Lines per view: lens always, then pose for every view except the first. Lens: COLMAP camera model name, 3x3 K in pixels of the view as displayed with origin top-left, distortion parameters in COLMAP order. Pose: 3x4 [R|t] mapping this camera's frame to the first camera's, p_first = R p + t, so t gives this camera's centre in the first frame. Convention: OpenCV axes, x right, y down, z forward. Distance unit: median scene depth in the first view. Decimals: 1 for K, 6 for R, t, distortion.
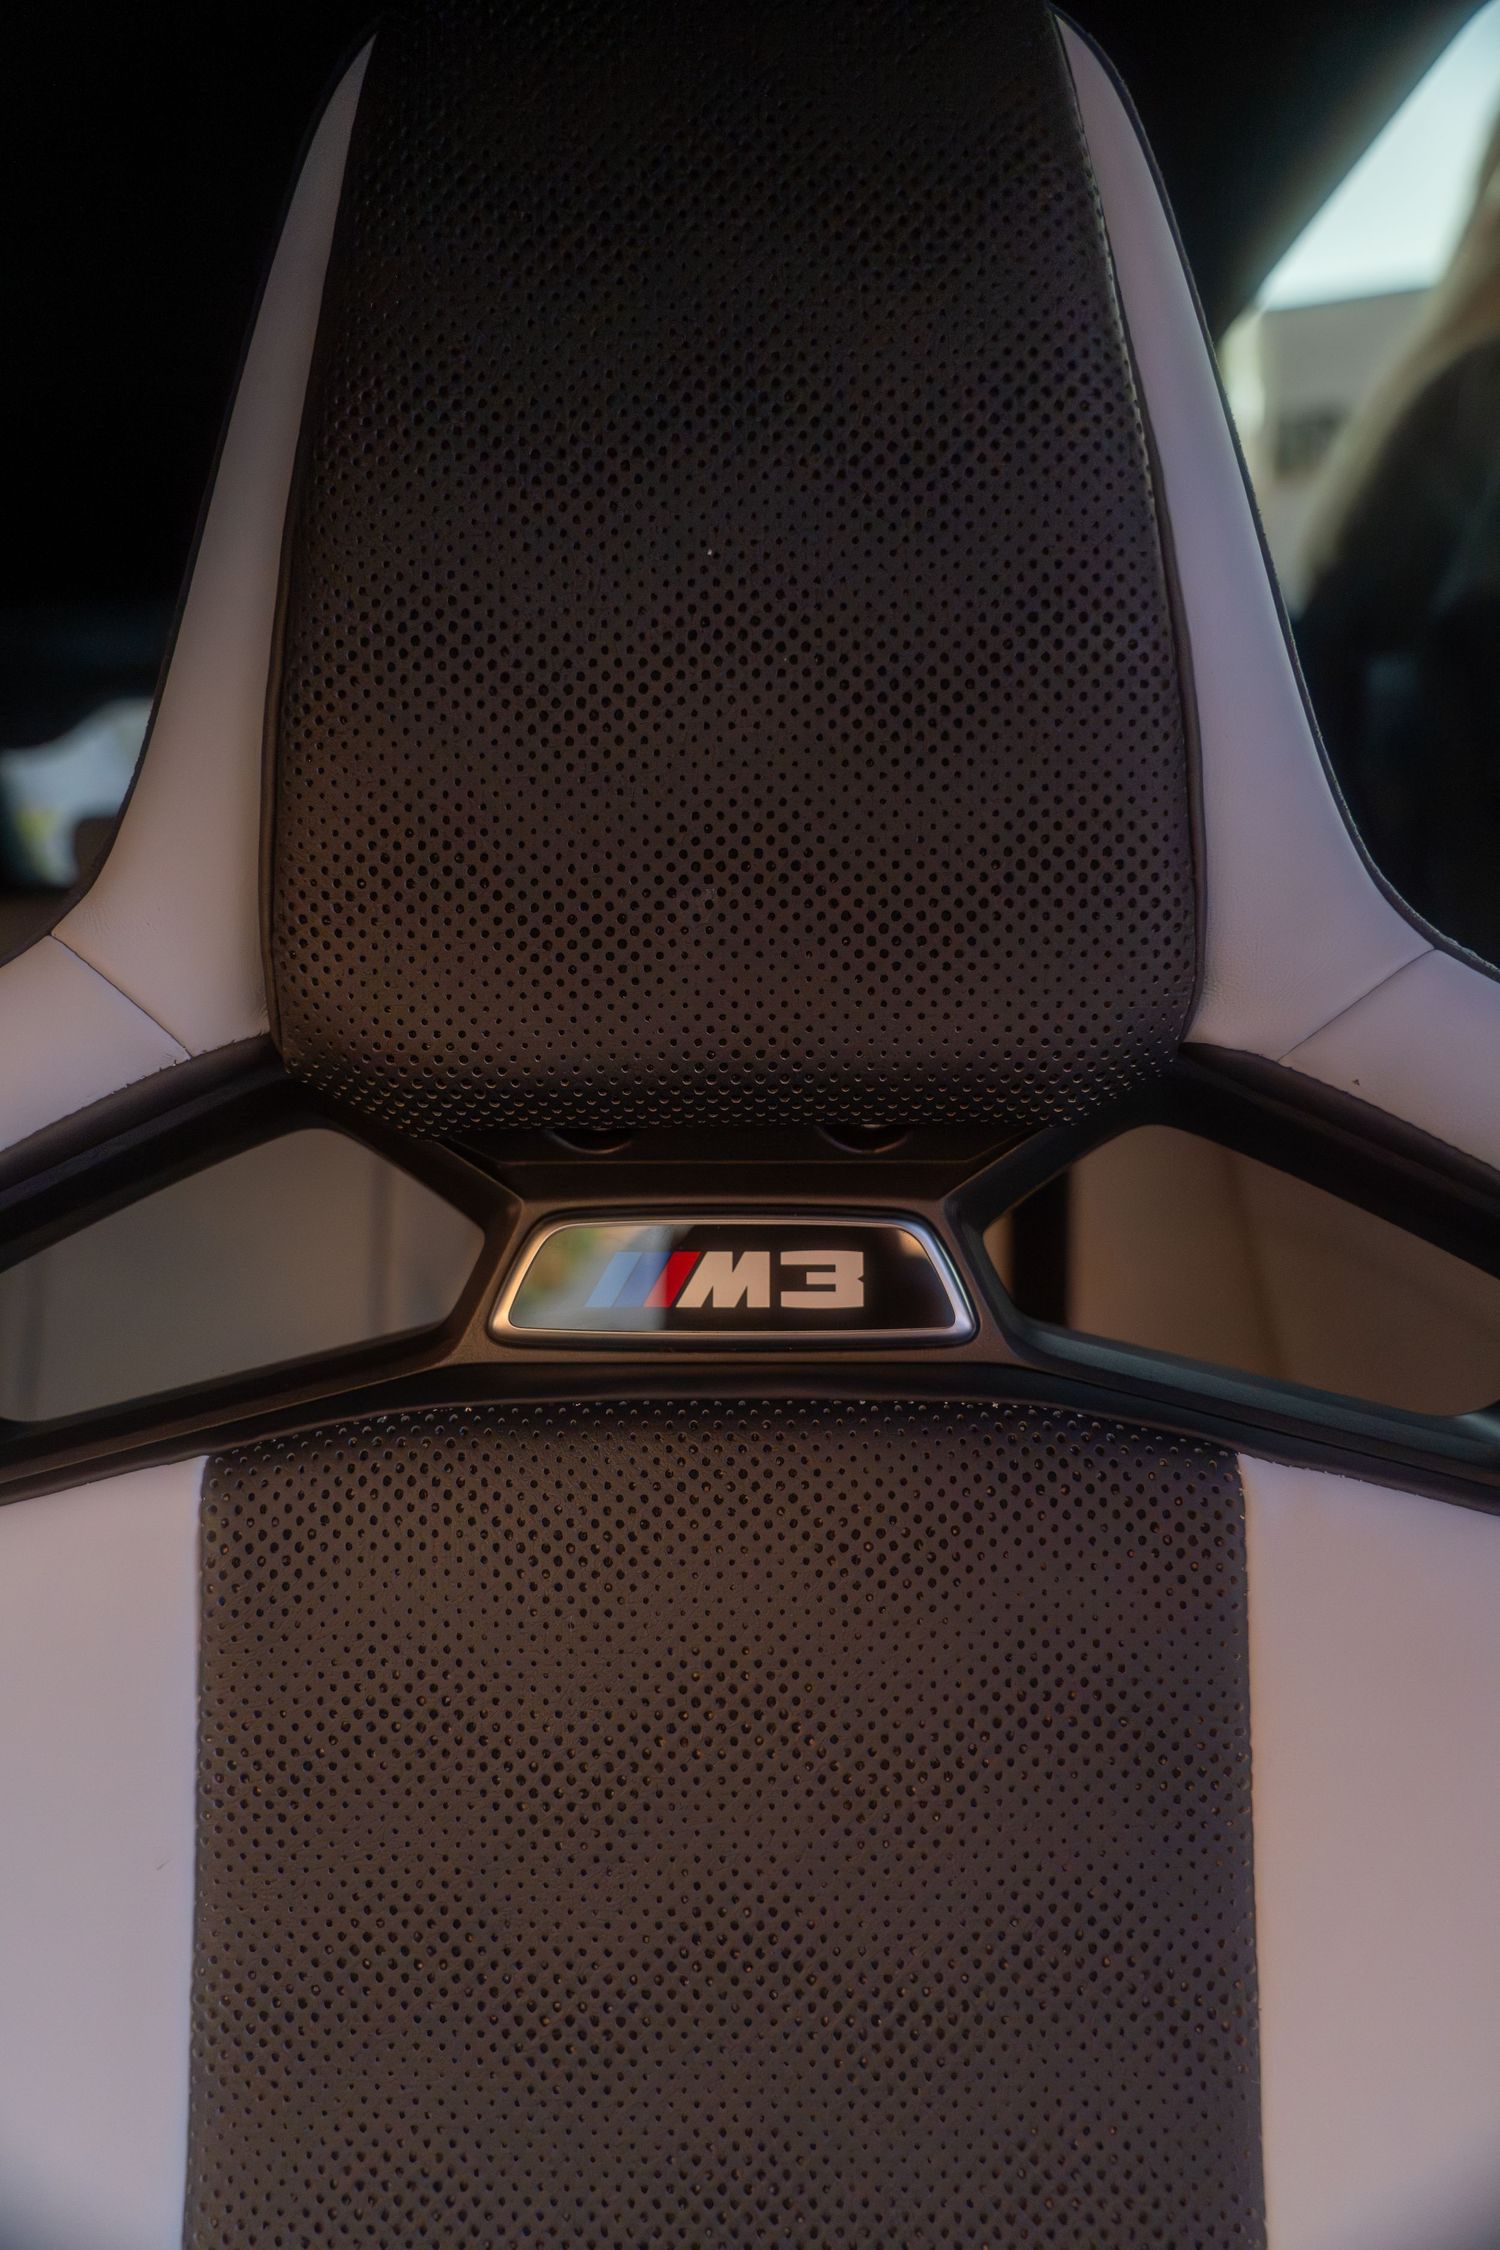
lens RADIAL K [[1731.8, 0, 750.0], [0, 1731.8, 1125.0], [0, 0, 1]] dist [-0.007586, -0.001360]
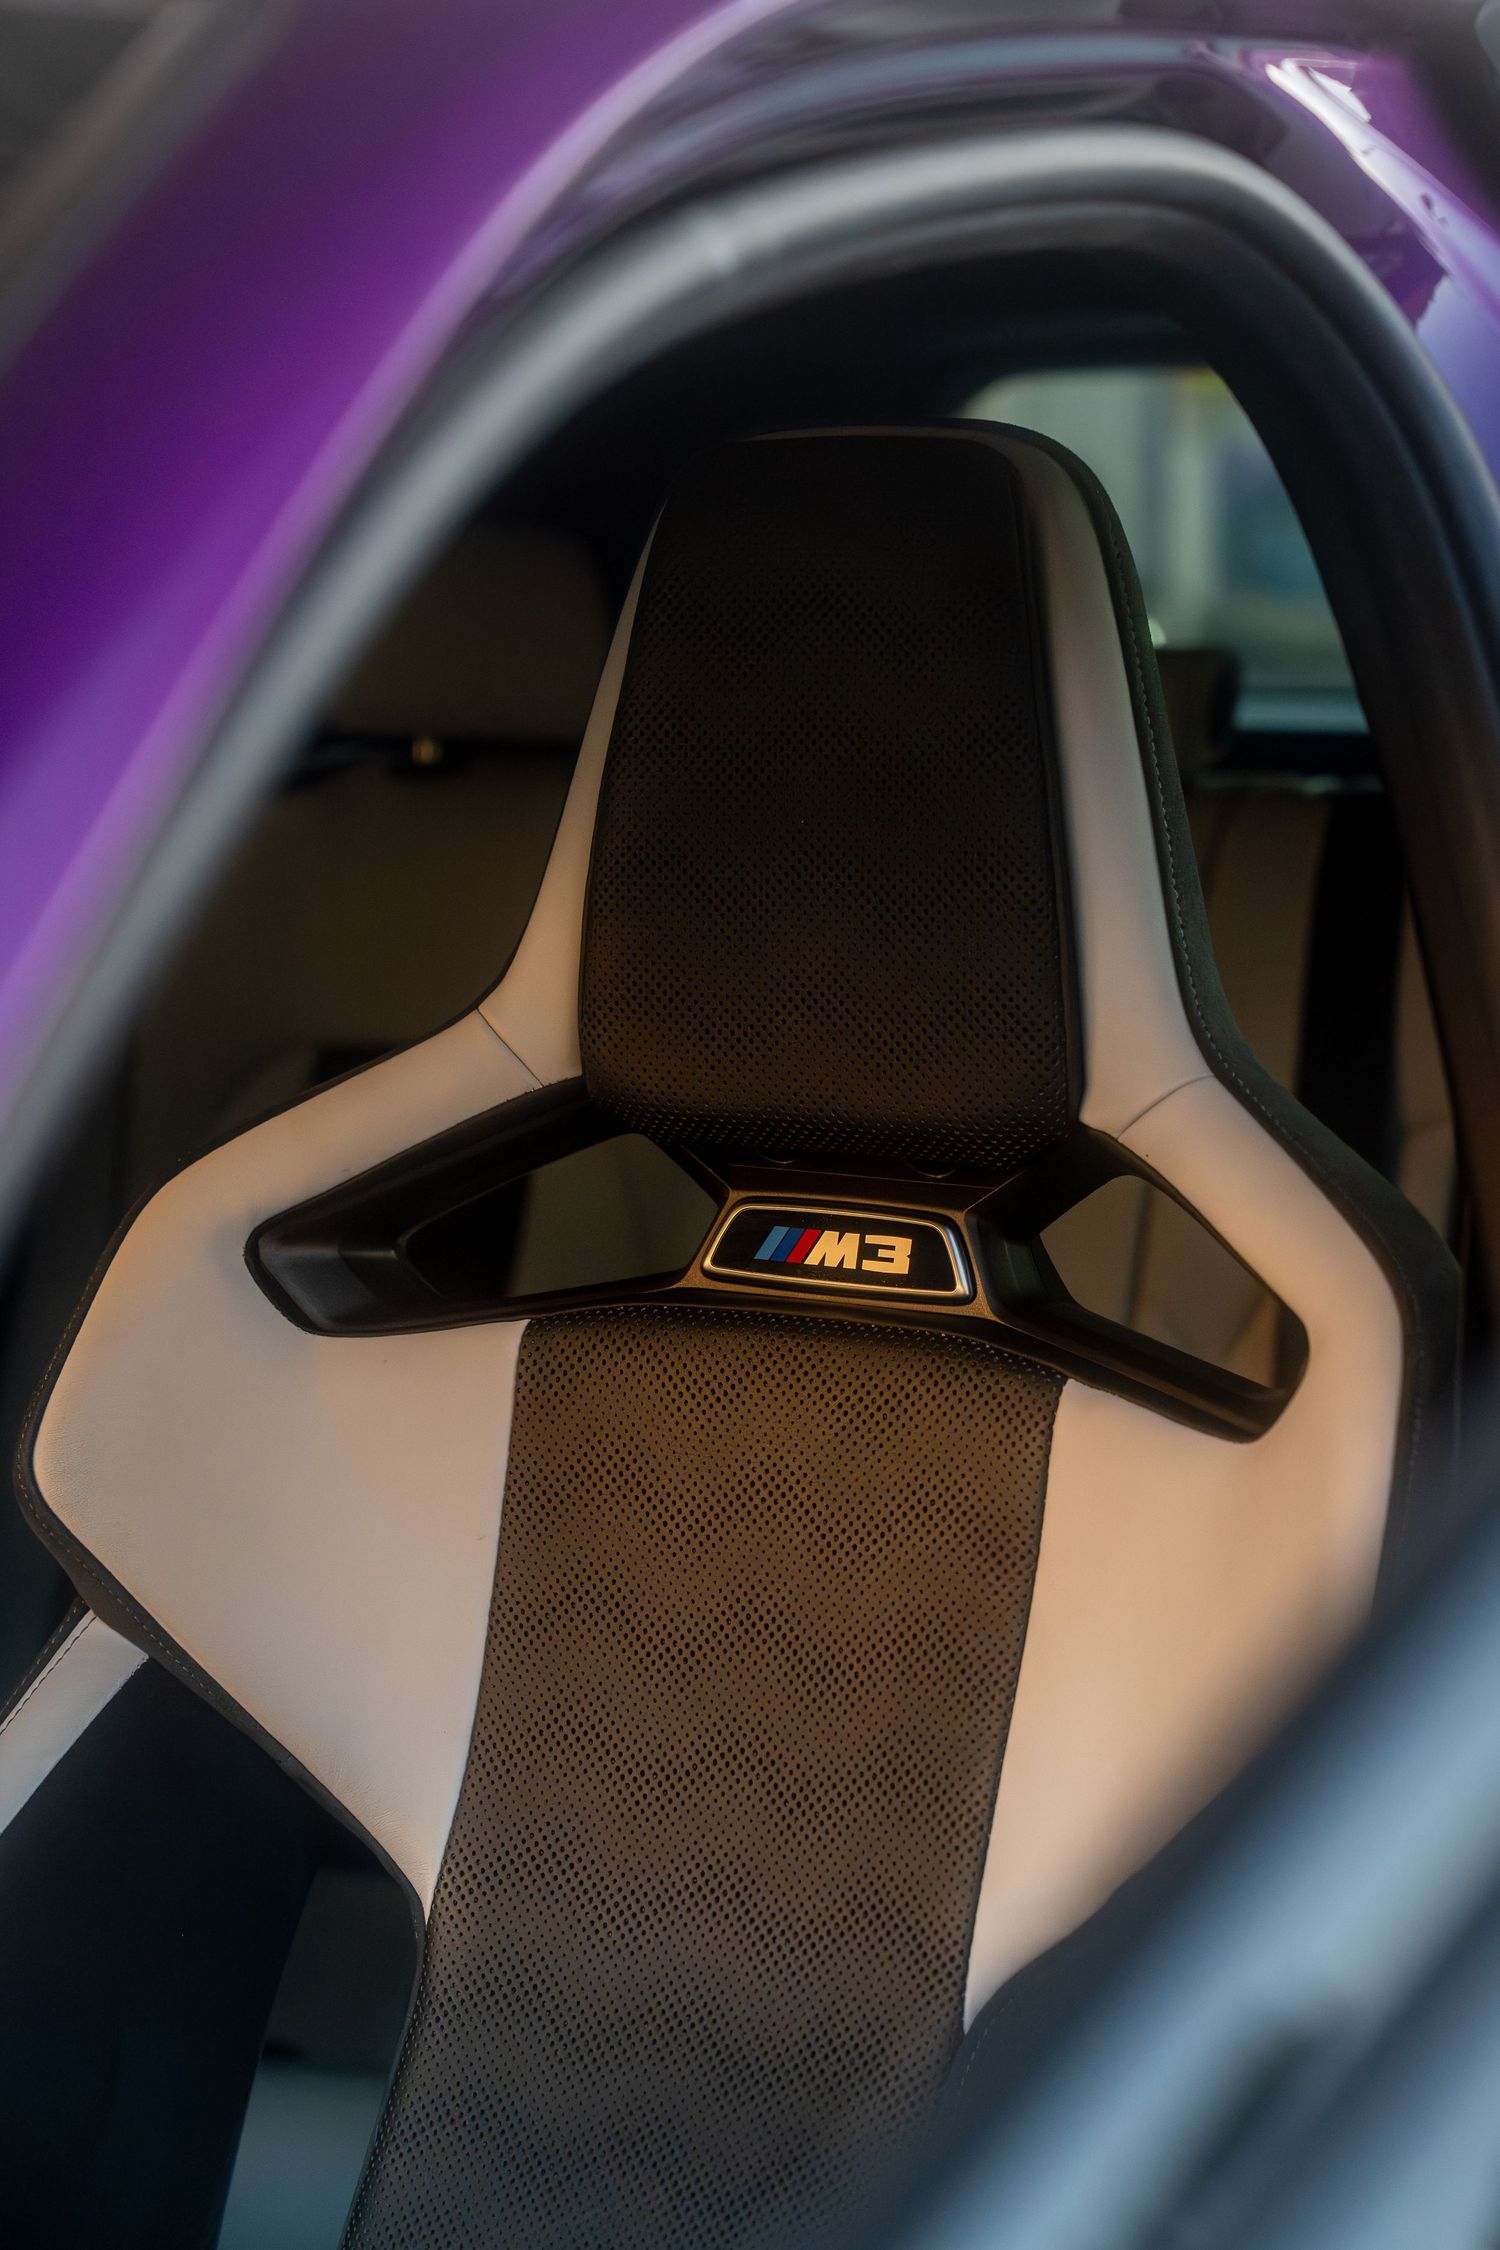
lens RADIAL K [[4773.1, 0, 750.0], [0, 4773.1, 1125.0], [0, 0, 1]] dist [-0.068223, -0.570635]
pose [[0.874037, 0.076678, -0.479770, 2.009235], [-0.072824, 0.996988, 0.026671, -0.135033], [0.480370, 0.011627, 0.876989, -2.872621]]
